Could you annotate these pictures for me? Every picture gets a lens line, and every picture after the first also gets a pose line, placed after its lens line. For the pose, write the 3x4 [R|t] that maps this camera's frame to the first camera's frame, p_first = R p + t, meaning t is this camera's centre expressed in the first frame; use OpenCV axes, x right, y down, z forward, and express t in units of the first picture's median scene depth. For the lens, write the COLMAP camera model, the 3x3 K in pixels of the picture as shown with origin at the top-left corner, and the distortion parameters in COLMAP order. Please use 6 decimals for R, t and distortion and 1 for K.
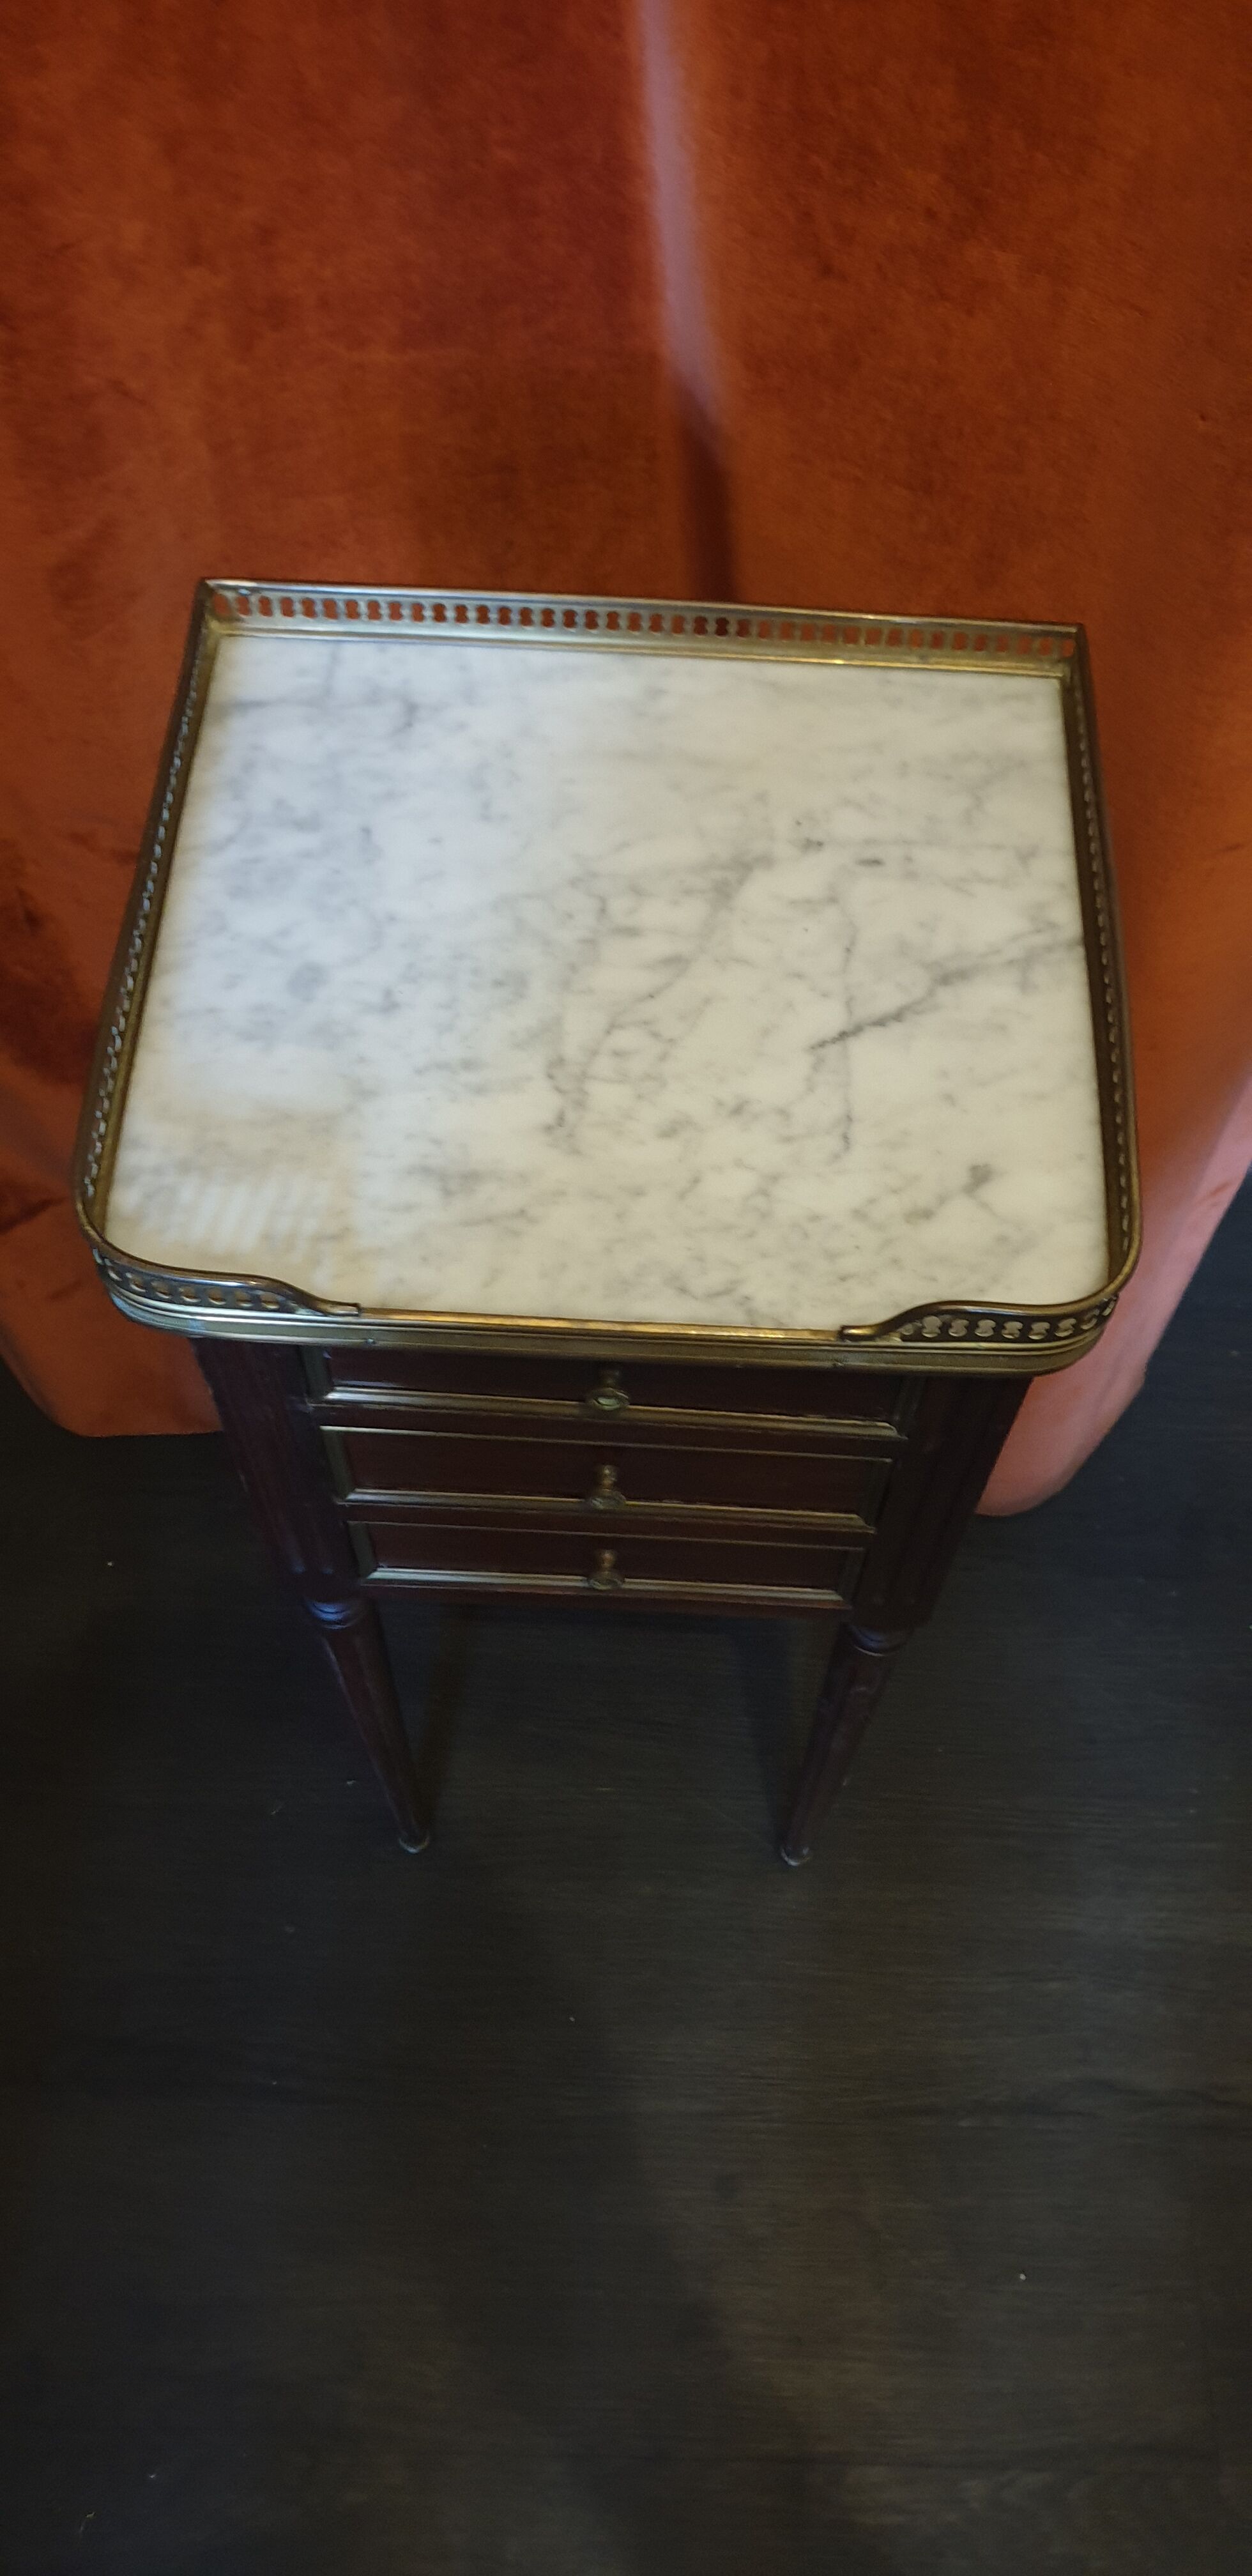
lens RADIAL K [[1955.5, 0, 626.0], [0, 1955.5, 1288.0], [0, 0, 1]] dist [0.099617, -0.088185]
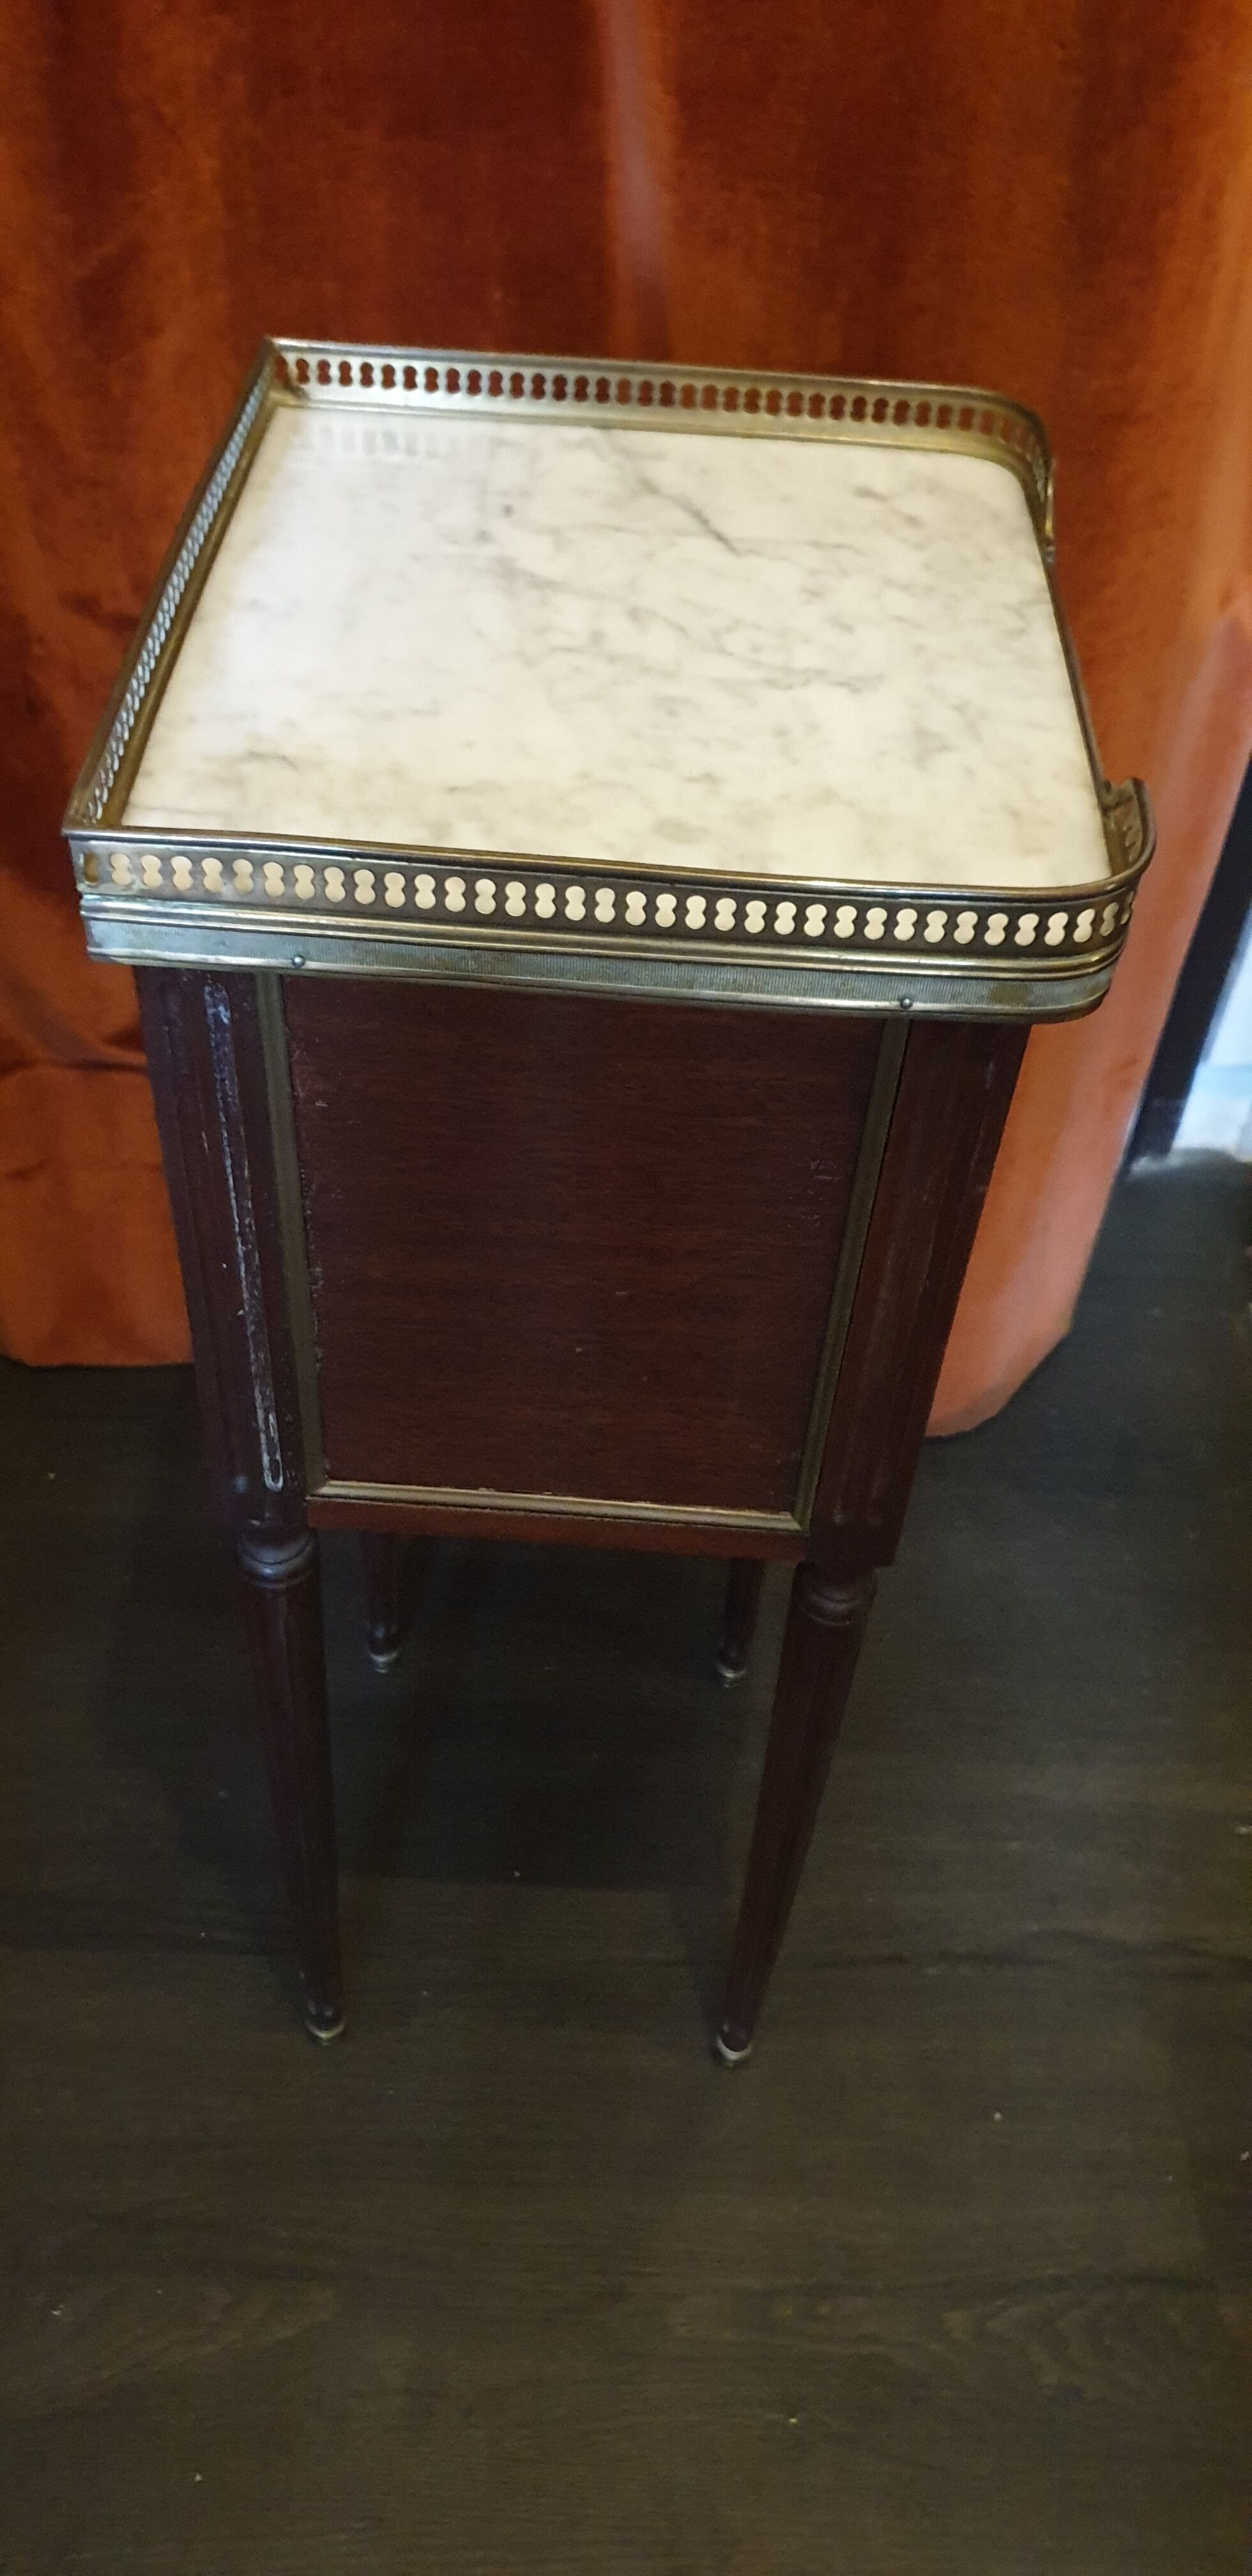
lens RADIAL K [[1955.0, 0, 555.7], [0, 1955.0, 1295.6], [0, 0, 1]] dist [0.145381, -0.620175]
pose [[0.016736, -0.747729, 0.663793, -0.878990], [0.853166, 0.356859, 0.380473, -0.453732], [-0.521371, 0.559958, 0.643909, 0.587546]]
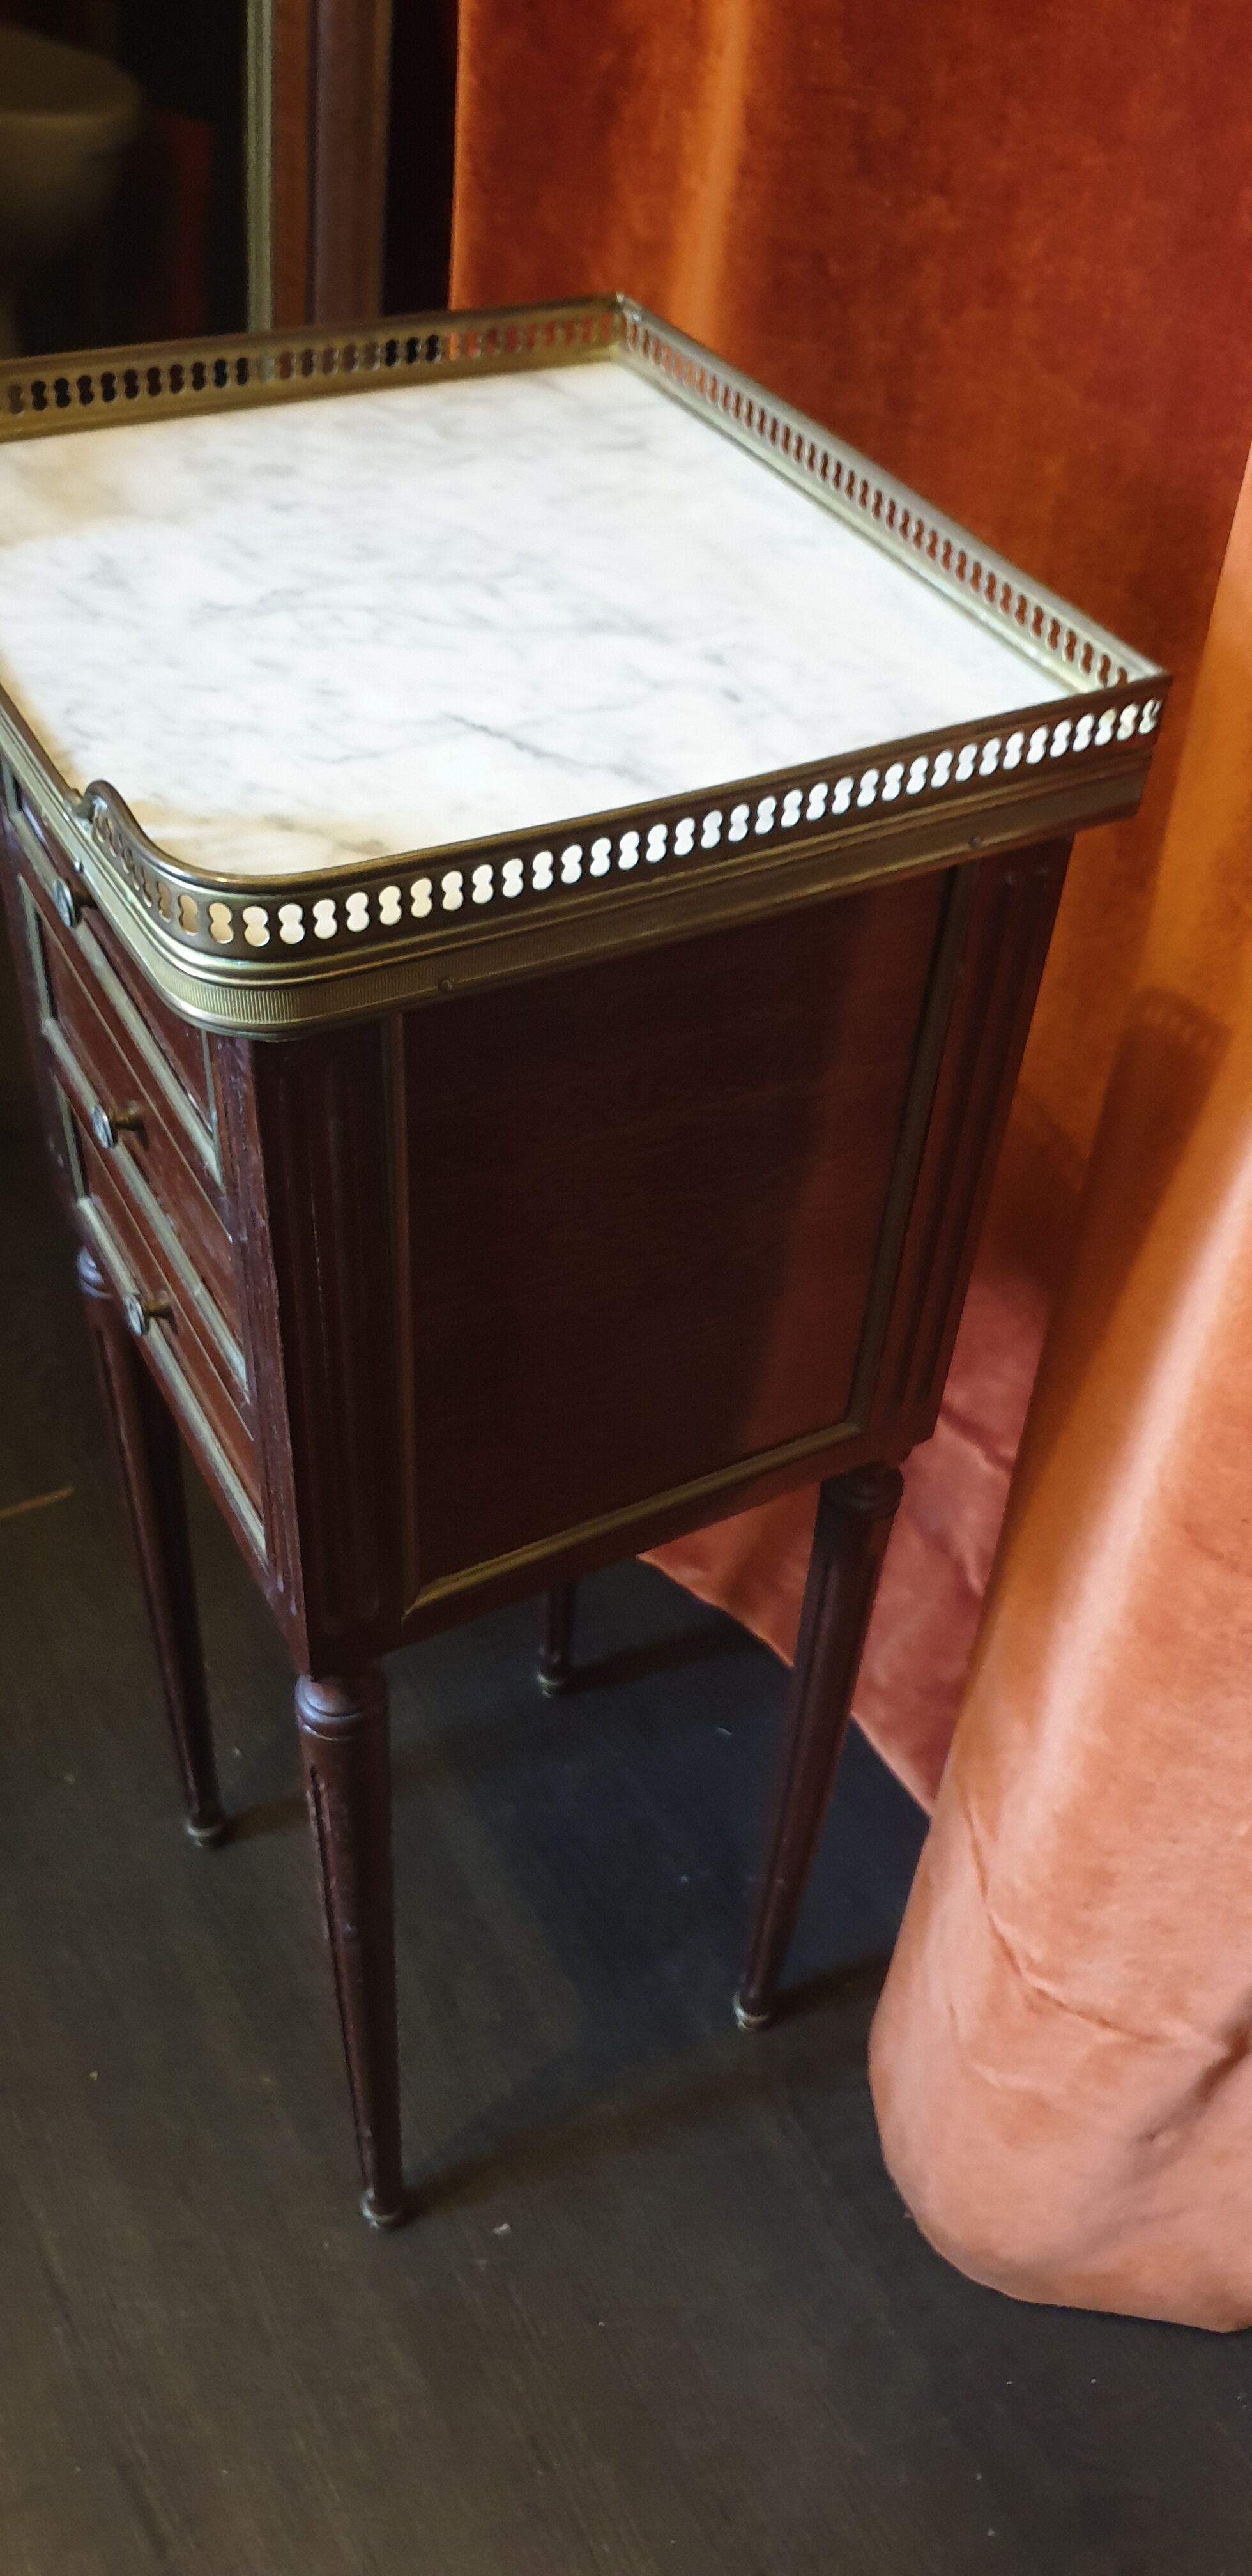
lens RADIAL K [[1955.5, 0, 626.0], [0, 1955.5, 1288.0], [0, 0, 1]] dist [0.099617, -0.088185]
pose [[0.526108, 0.603926, -0.598735, 0.778645], [-0.766765, 0.641367, -0.026828, -0.000526], [0.367807, 0.473203, 0.800498, 0.457801]]
